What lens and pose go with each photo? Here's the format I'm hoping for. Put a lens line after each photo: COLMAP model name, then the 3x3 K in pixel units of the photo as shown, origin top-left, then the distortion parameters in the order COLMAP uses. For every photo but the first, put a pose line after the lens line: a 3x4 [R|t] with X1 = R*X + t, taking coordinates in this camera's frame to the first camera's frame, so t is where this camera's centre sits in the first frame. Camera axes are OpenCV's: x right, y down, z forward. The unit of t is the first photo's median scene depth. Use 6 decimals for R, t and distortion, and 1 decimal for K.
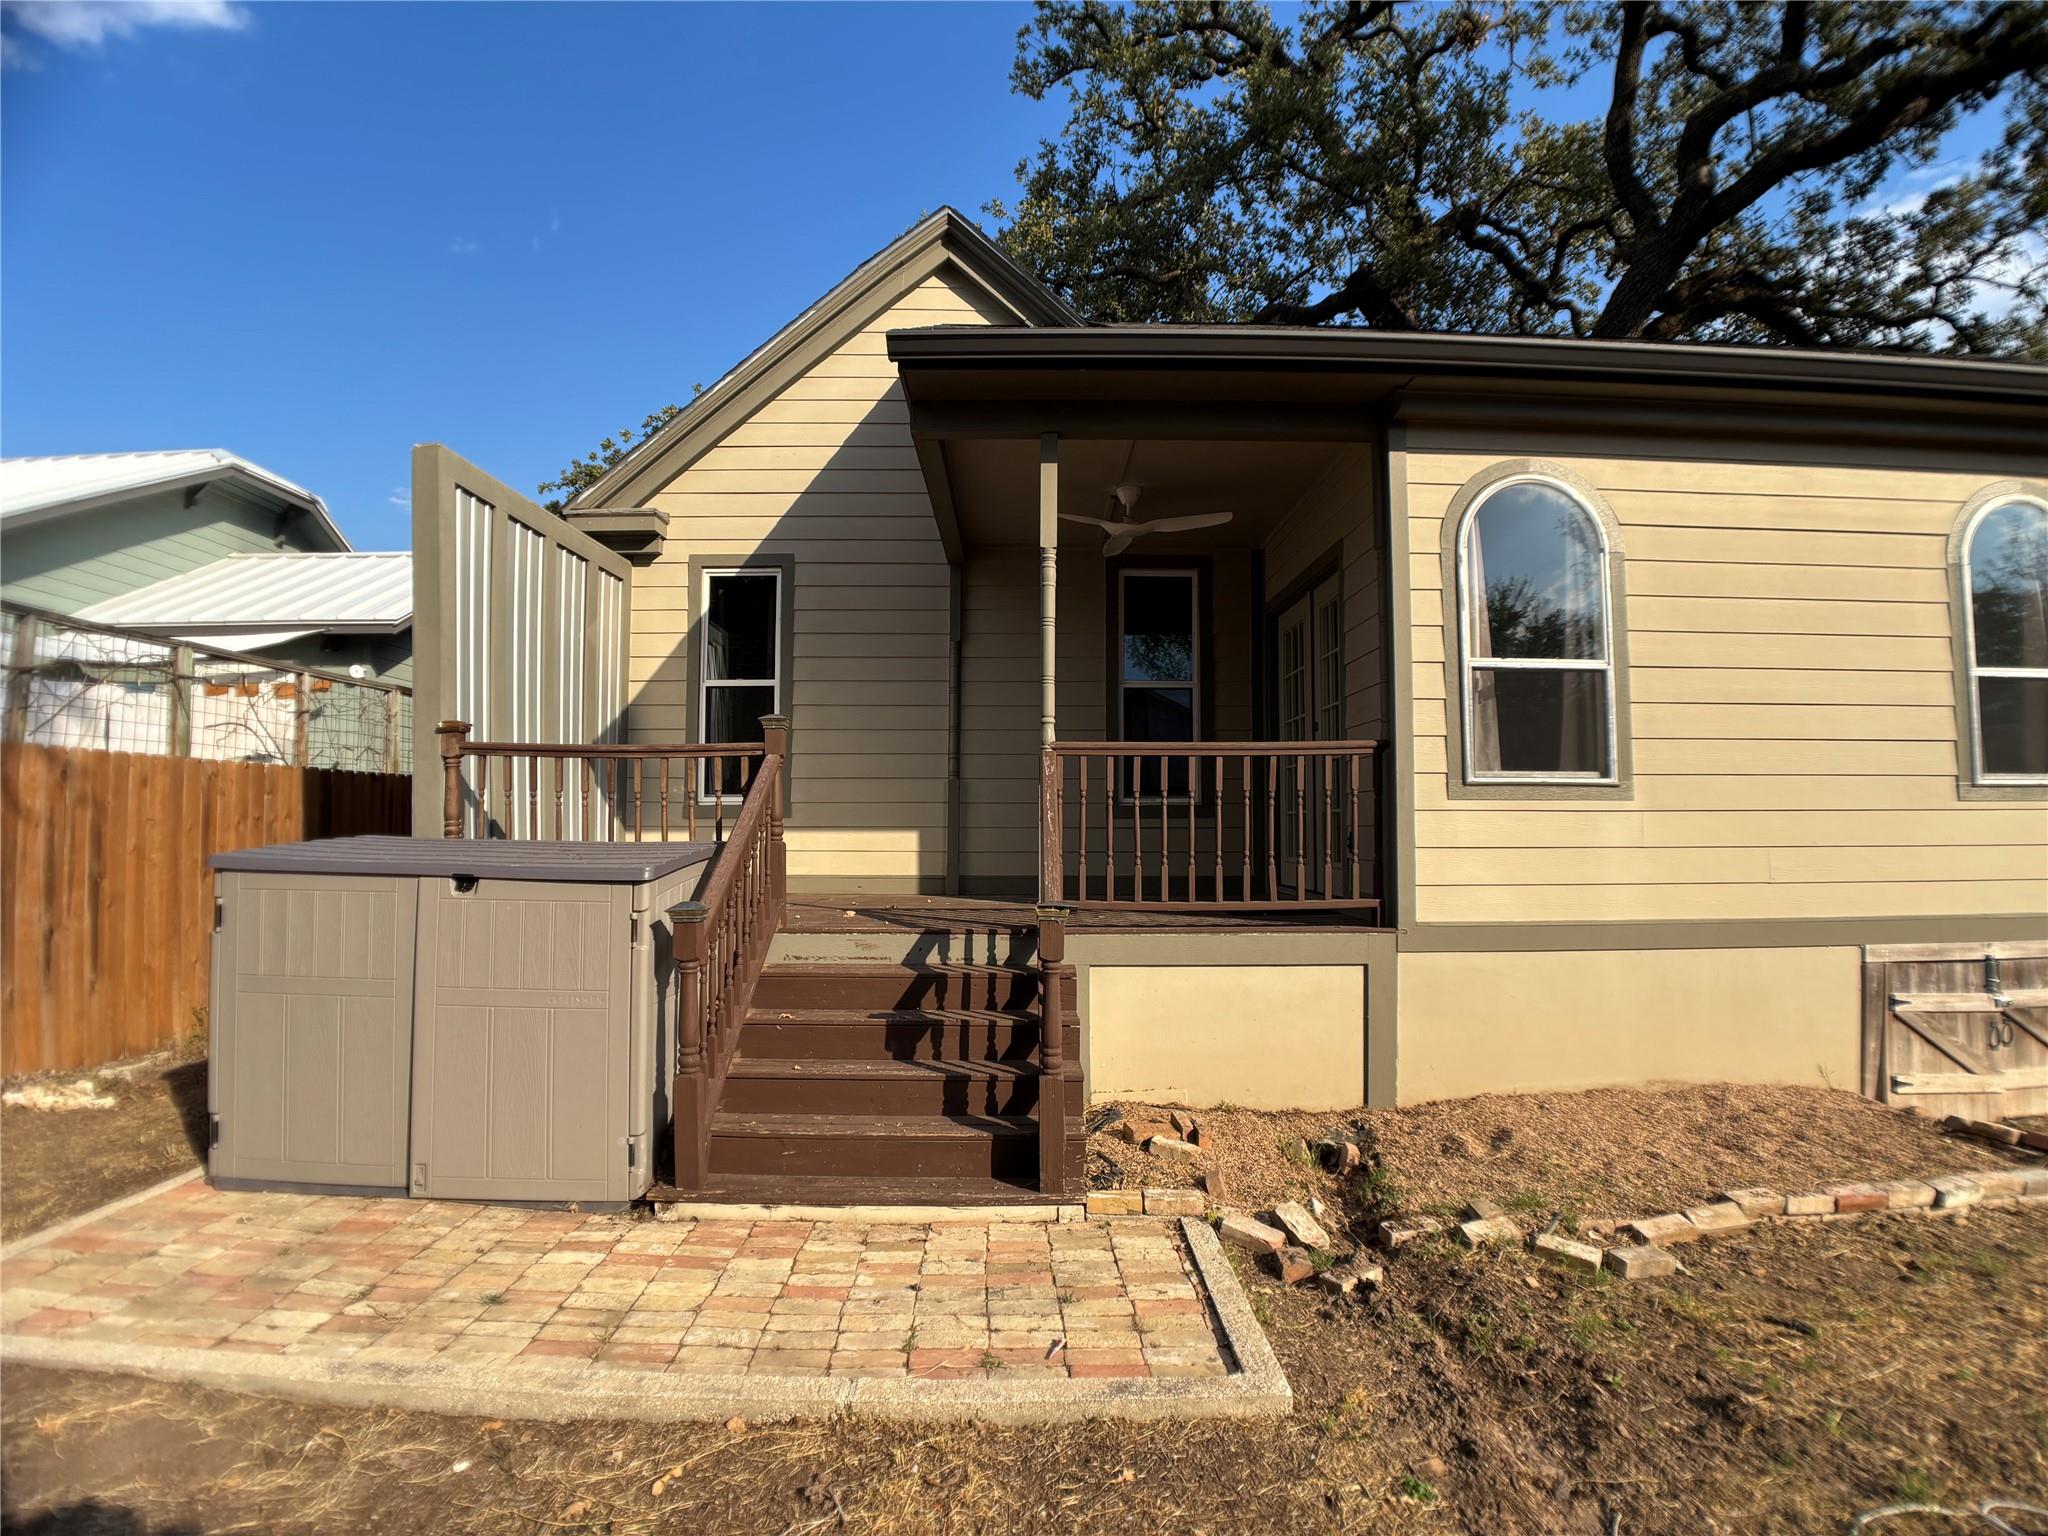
lens RADIAL K [[1073.7, 0, 1018.3], [0, 1073.7, 778.5], [0, 0, 1]] dist [-0.084551, 0.010243]
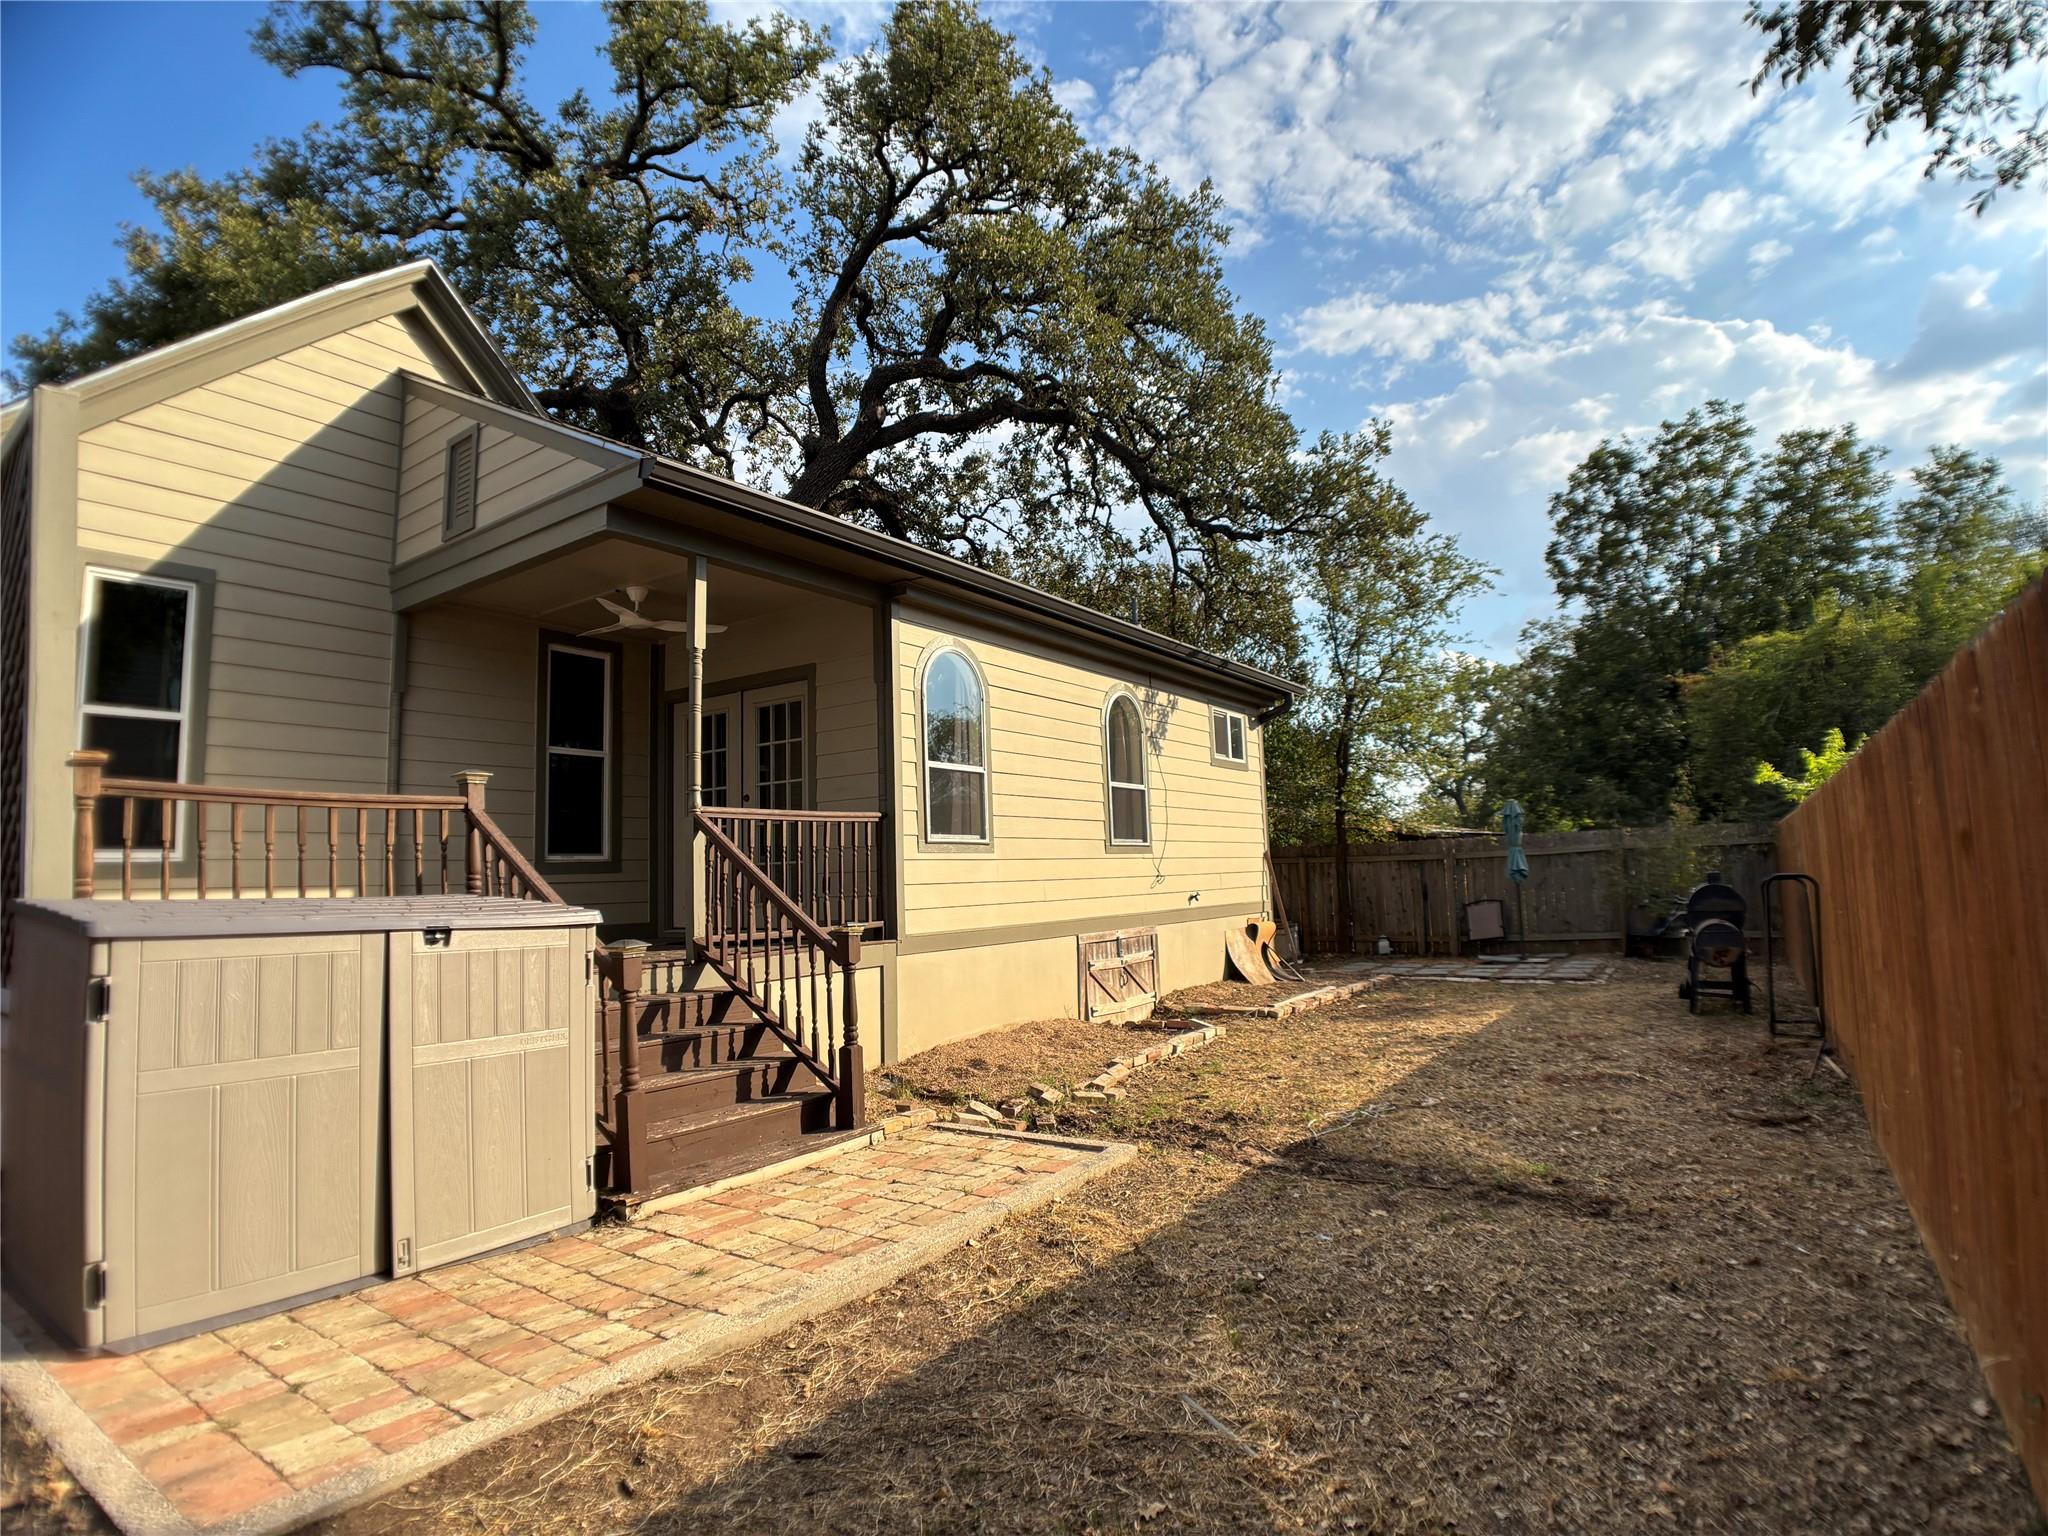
lens RADIAL K [[1073.7, 0, 1018.3], [0, 1073.7, 778.5], [0, 0, 1]] dist [-0.084551, 0.010243]
pose [[0.575338, 0.054103, 0.816124, -0.769682], [-0.006576, 0.998084, -0.061530, 0.006912], [-0.817889, 0.030034, 0.574591, -0.004222]]
